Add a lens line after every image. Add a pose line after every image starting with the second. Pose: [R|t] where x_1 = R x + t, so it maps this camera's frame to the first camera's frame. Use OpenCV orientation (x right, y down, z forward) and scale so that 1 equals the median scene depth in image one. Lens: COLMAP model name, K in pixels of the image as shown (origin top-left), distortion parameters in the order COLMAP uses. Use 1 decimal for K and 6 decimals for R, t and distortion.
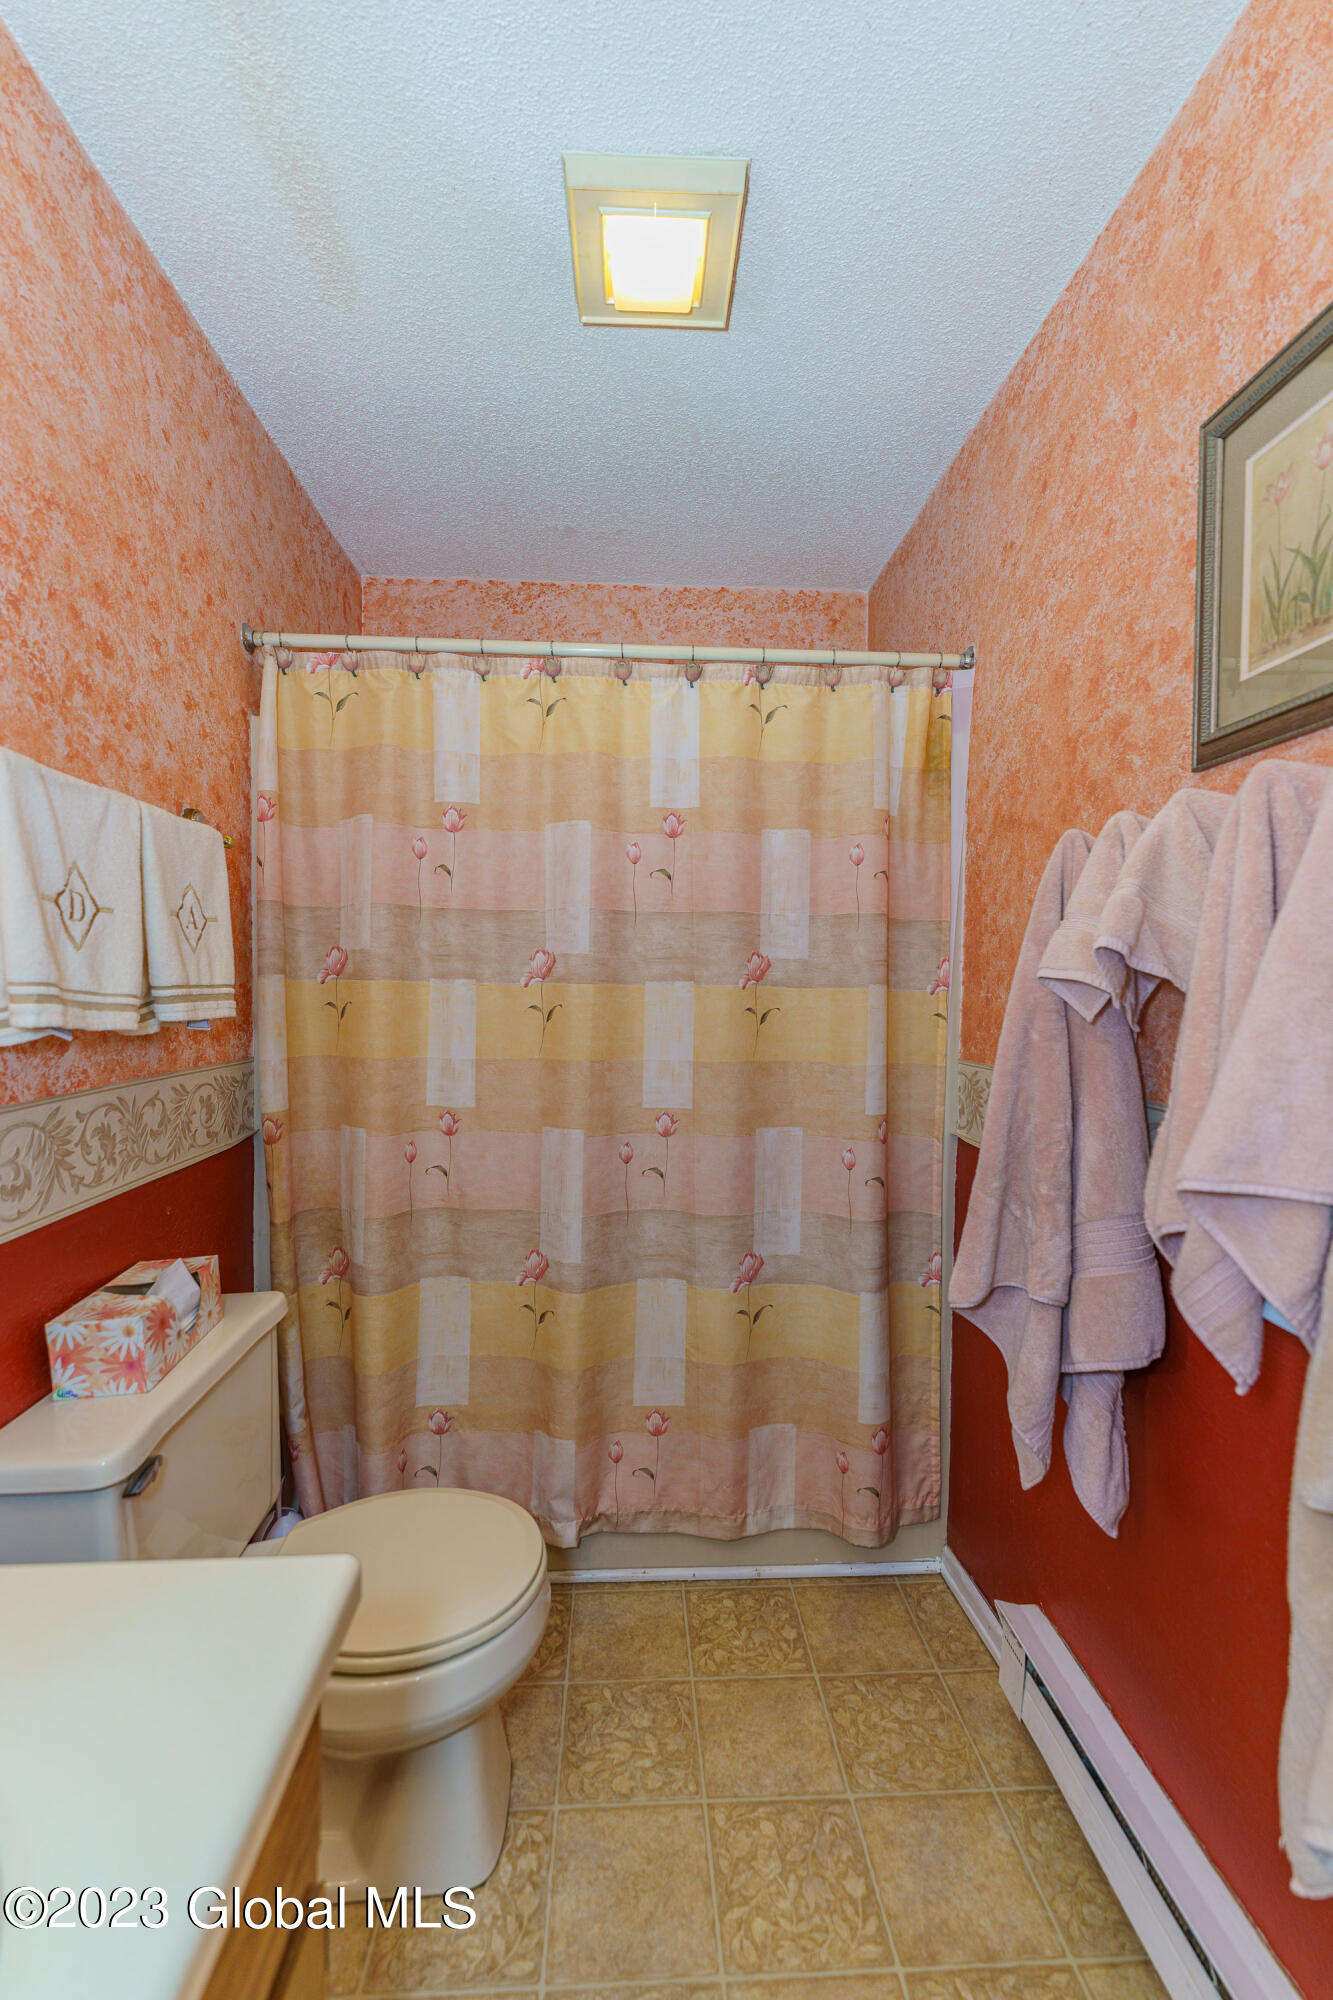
lens RADIAL K [[795.8, 0, 661.6], [0, 795.8, 992.2], [0, 0, 1]] dist [0.003343, -0.000915]
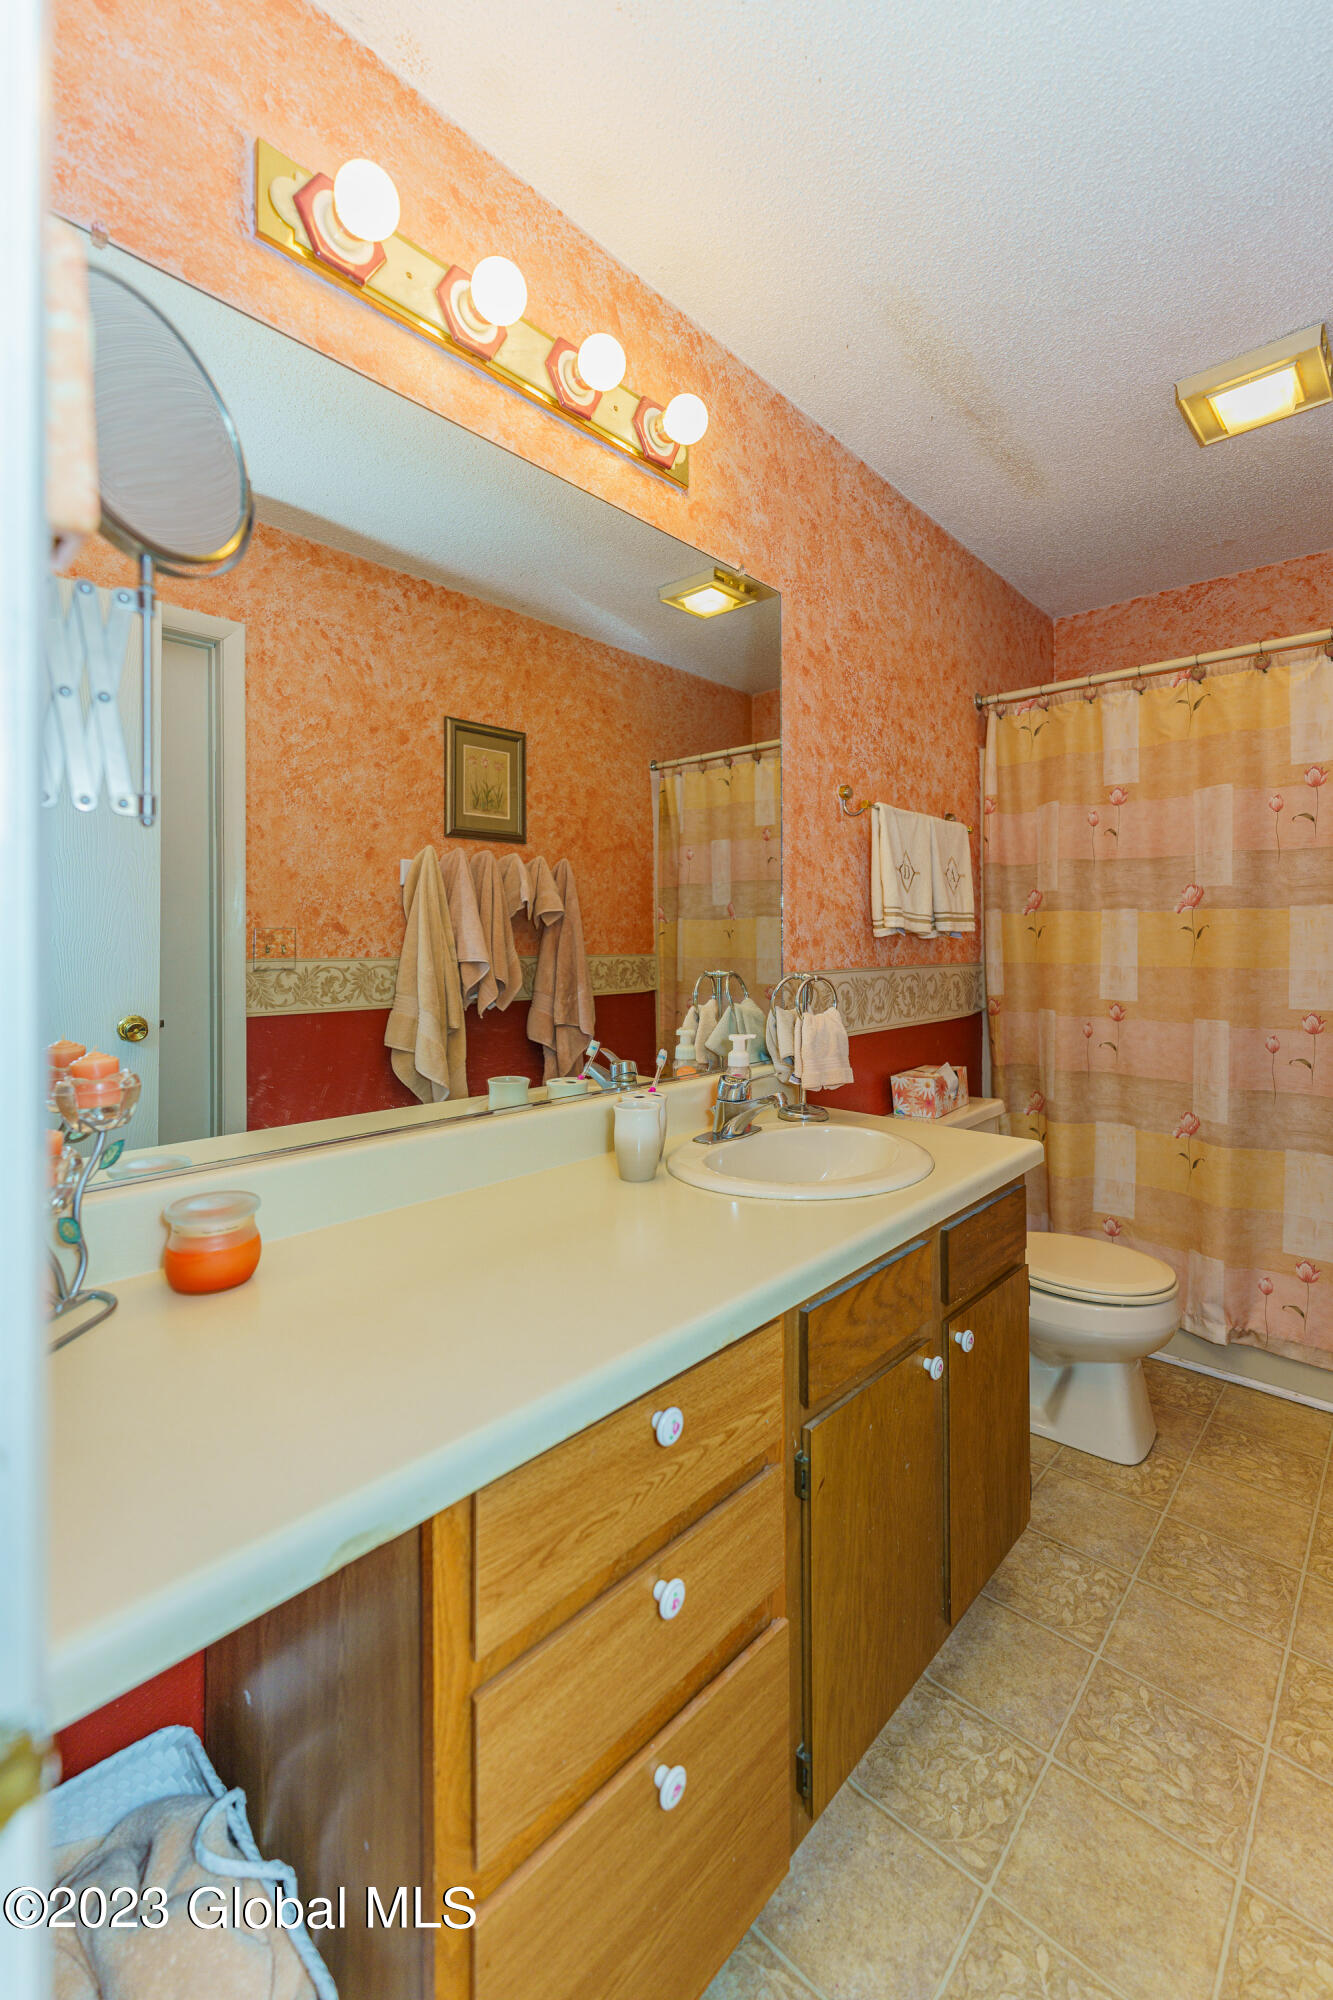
lens RADIAL K [[795.8, 0, 671.9], [0, 795.8, 928.7], [0, 0, 1]] dist [0.003343, -0.000915]
pose [[0.681605, -0.014154, -0.731584, 0.233157], [-0.008285, 0.999600, -0.027058, 0.064331], [0.731674, 0.024504, 0.681215, -0.546844]]
